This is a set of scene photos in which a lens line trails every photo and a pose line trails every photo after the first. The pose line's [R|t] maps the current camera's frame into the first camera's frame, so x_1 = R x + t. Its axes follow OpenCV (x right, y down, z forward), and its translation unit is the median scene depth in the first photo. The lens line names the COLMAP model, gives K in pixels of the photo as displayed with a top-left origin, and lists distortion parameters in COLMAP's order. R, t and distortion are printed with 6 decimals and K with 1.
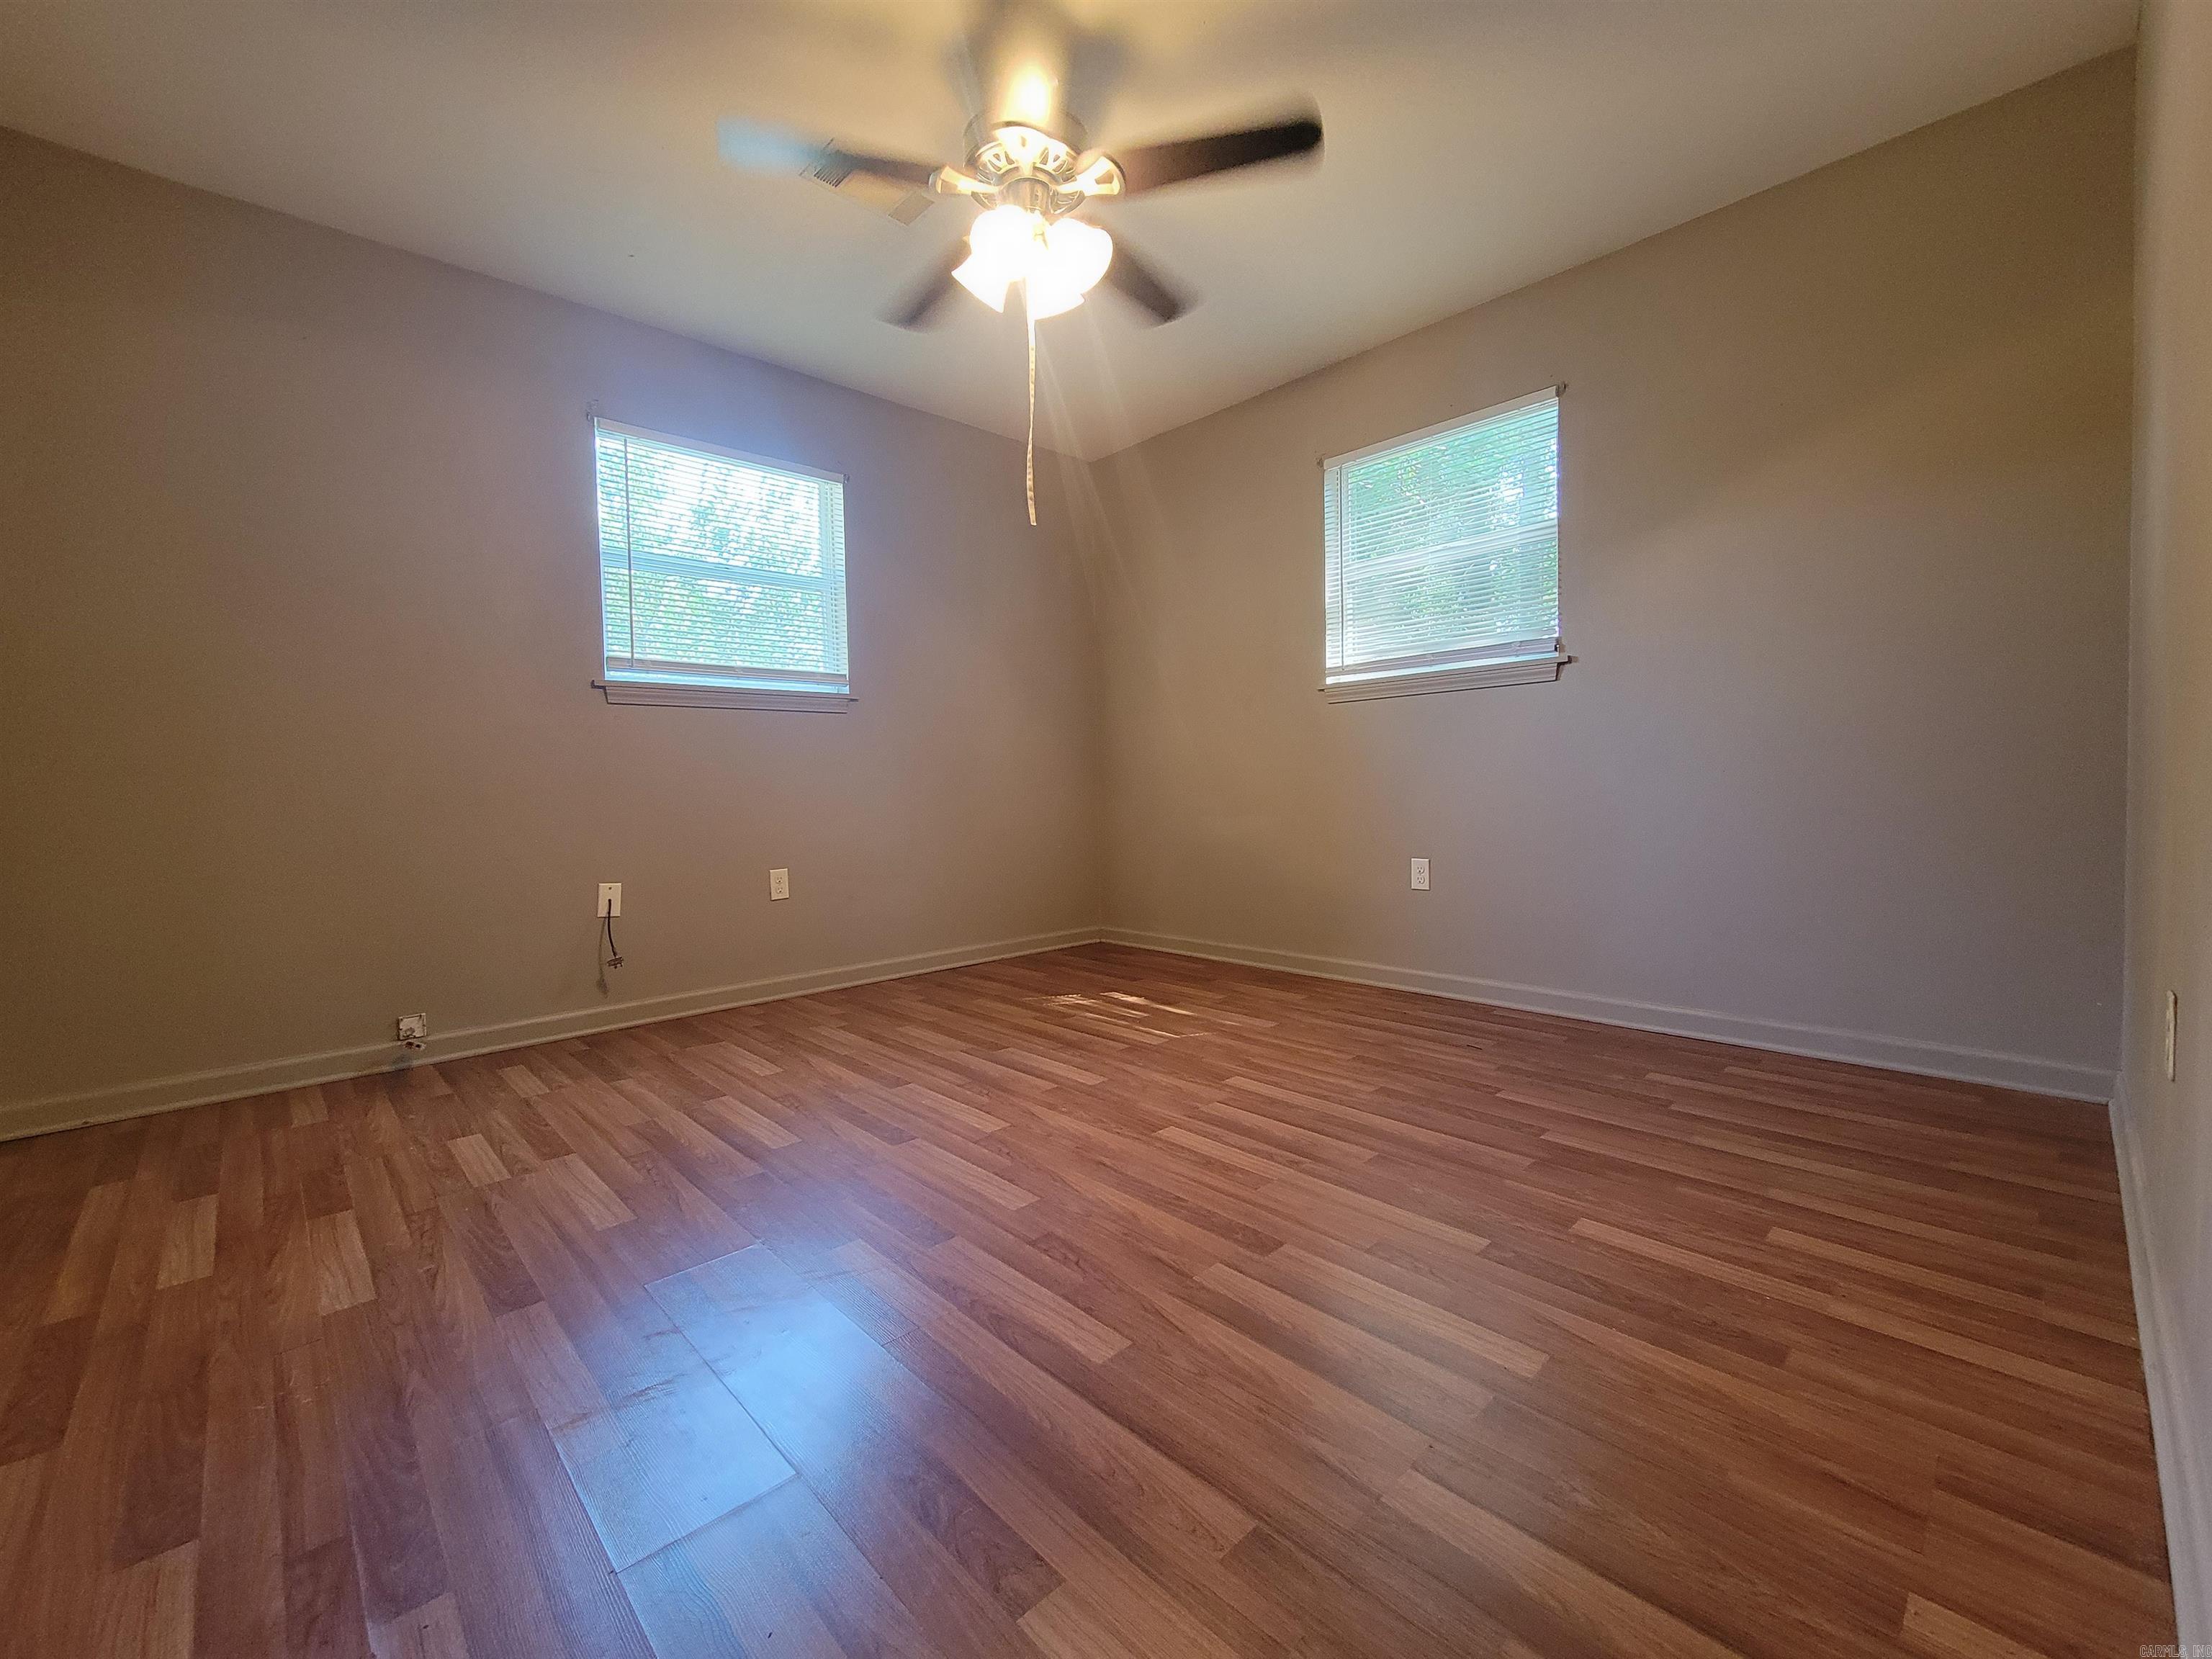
lens RADIAL K [[900.1, 0, 1107.5], [0, 900.1, 833.8], [0, 0, 1]] dist [-0.000421, -0.002670]
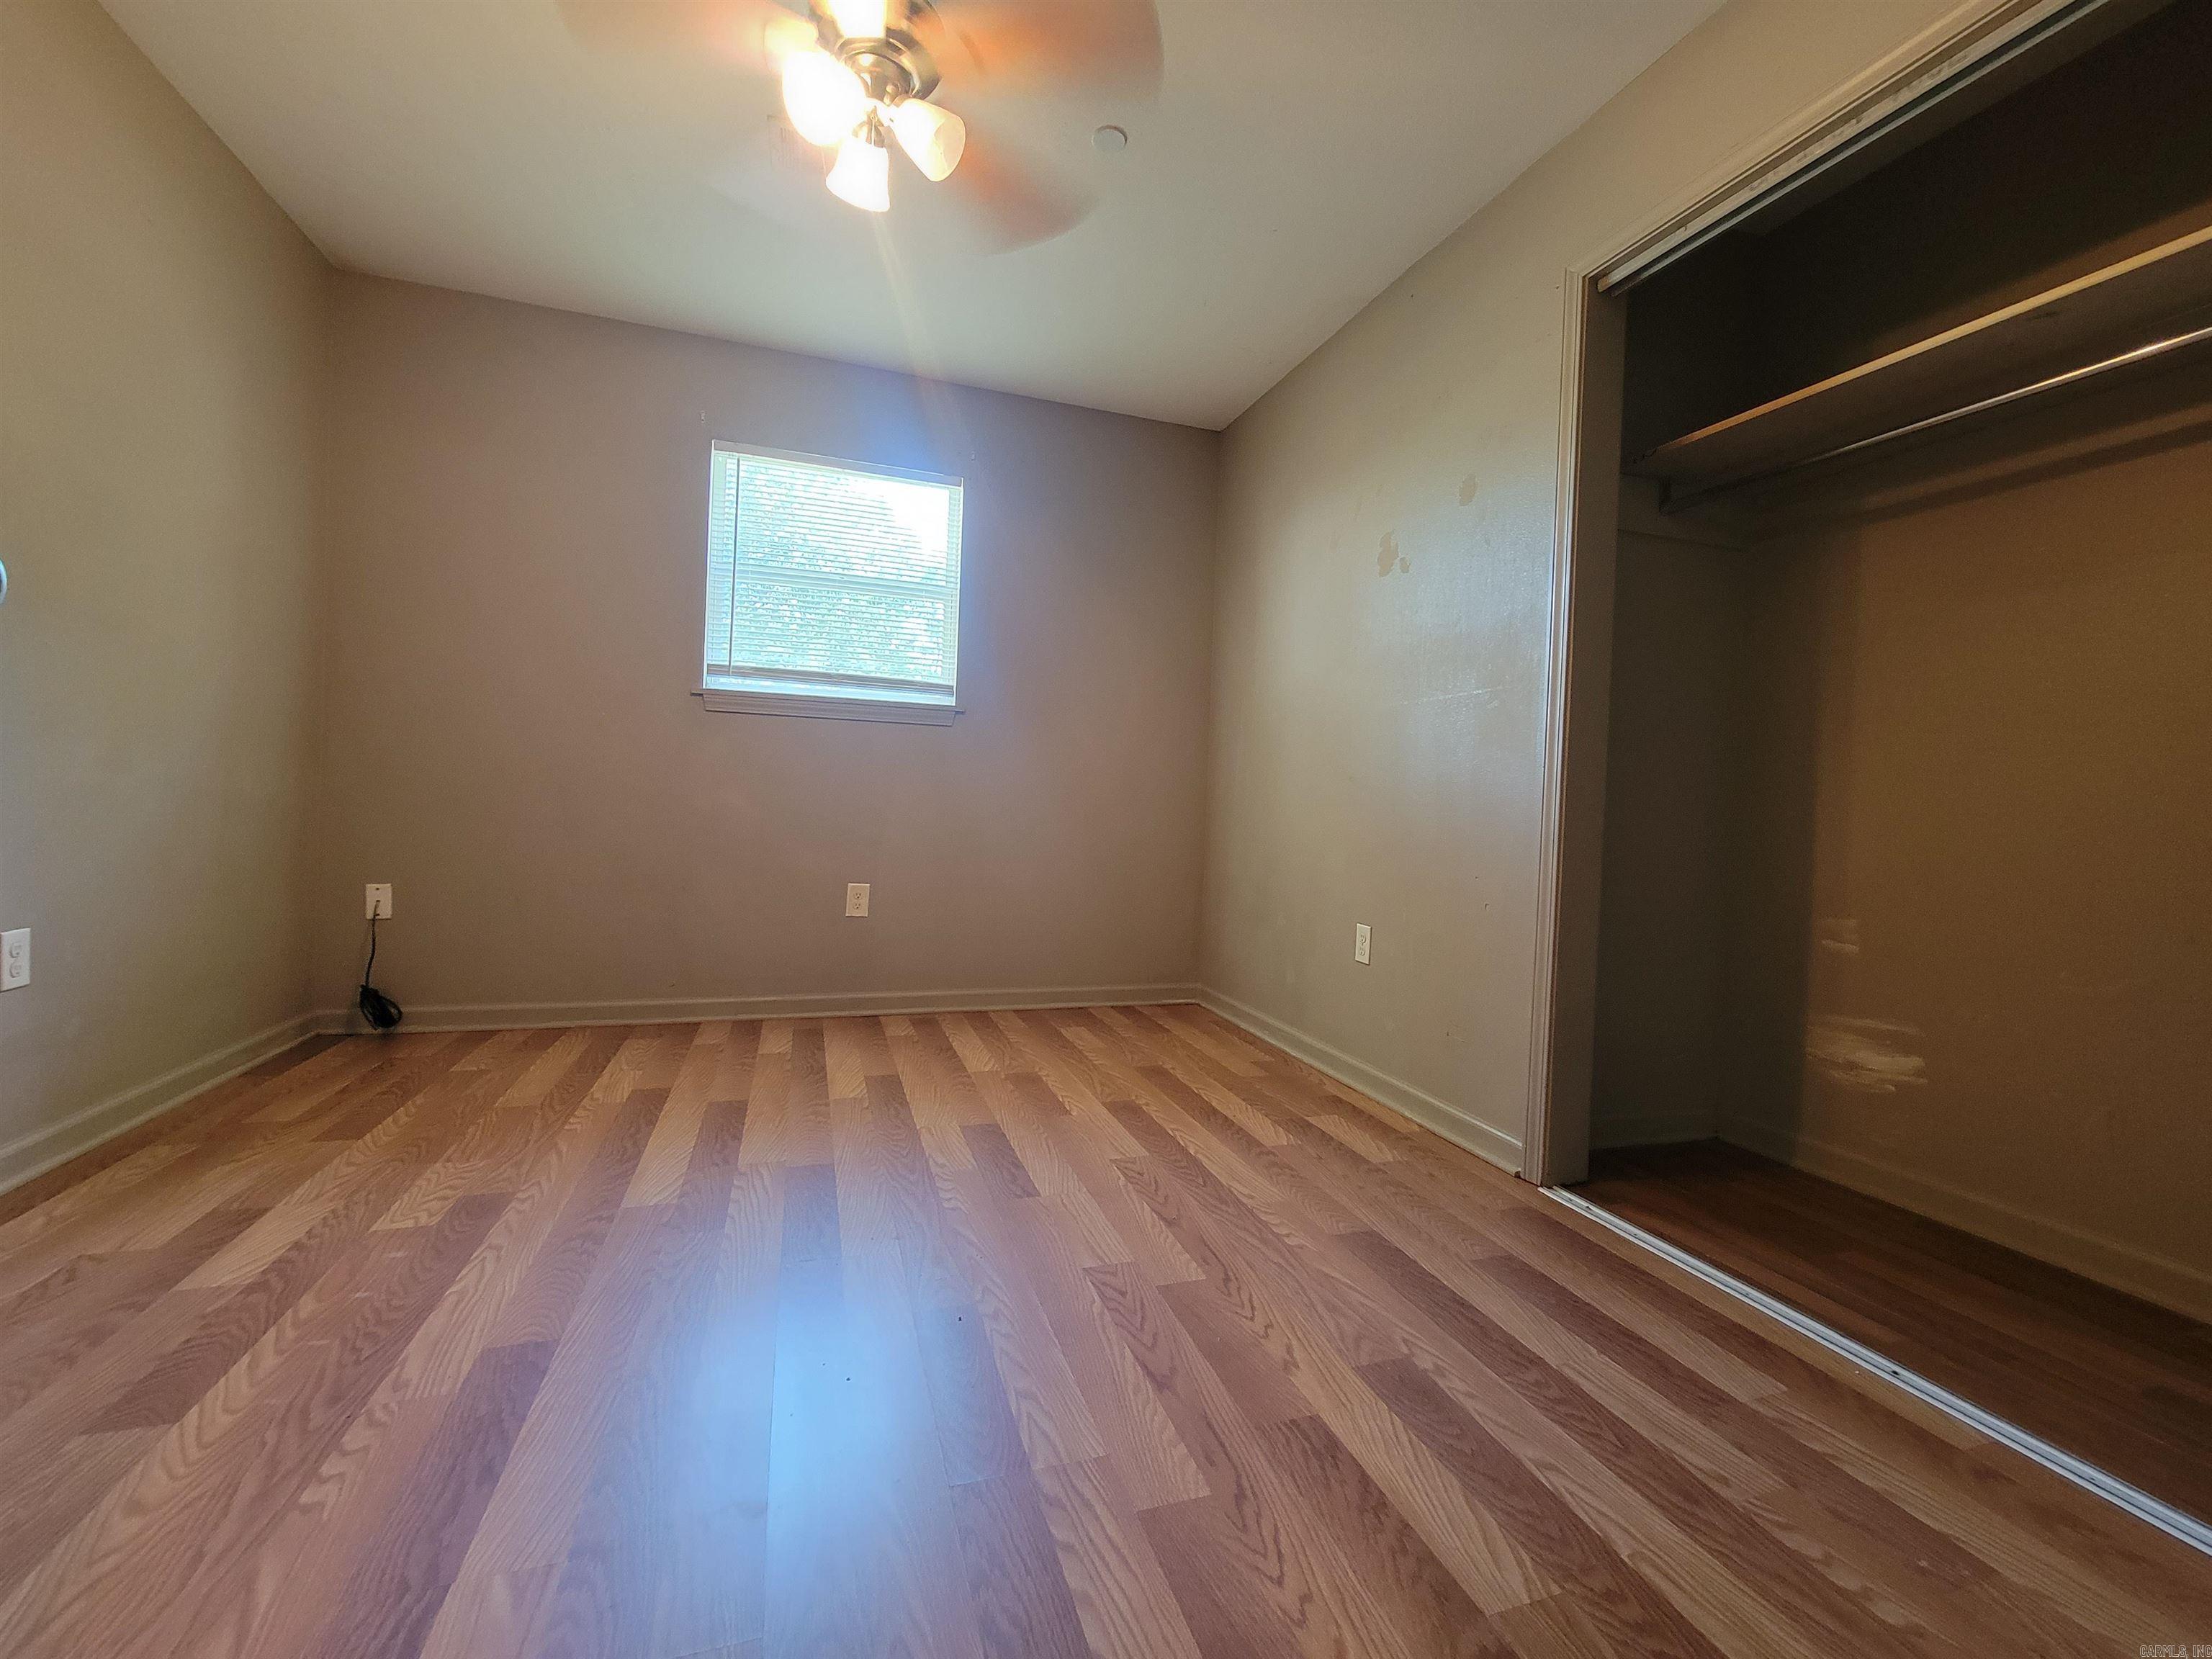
lens RADIAL K [[900.1, 0, 1107.5], [0, 900.1, 817.7], [0, 0, 1]] dist [-0.000421, -0.002670]
pose [[0.910632, 0.065117, -0.408054, 0.292883], [-0.082973, 0.996207, -0.026193, -0.029894], [0.404801, 0.057710, 0.912582, 0.236010]]
